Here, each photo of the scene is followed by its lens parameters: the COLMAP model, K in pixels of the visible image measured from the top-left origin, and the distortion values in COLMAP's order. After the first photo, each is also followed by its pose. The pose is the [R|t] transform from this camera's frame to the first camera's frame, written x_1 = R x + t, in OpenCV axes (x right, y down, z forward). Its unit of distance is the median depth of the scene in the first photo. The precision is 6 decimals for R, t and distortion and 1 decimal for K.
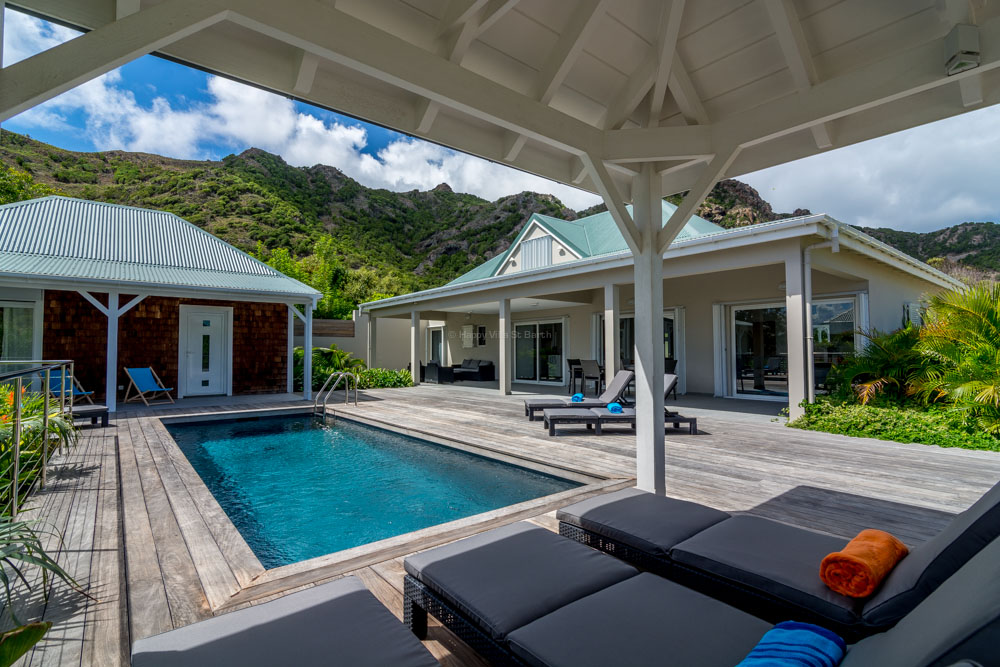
lens RADIAL K [[502.2, 0, 499.2], [0, 502.2, 330.1], [0, 0, 1]] dist [0.000422, 0.000473]
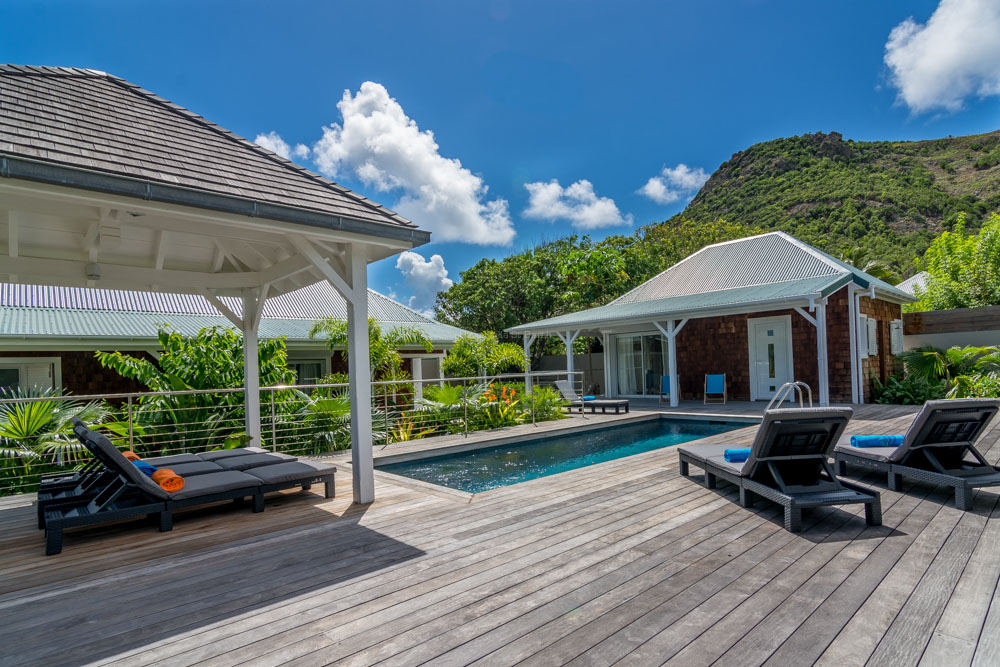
lens RADIAL K [[502.2, 0, 499.3], [0, 502.2, 334.4], [0, 0, 1]] dist [0.000422, 0.000473]
pose [[0.067775, -0.066500, -0.995482, 0.461630], [0.078252, 0.995057, -0.061144, 0.010106], [0.994627, -0.073755, 0.072644, 0.354540]]
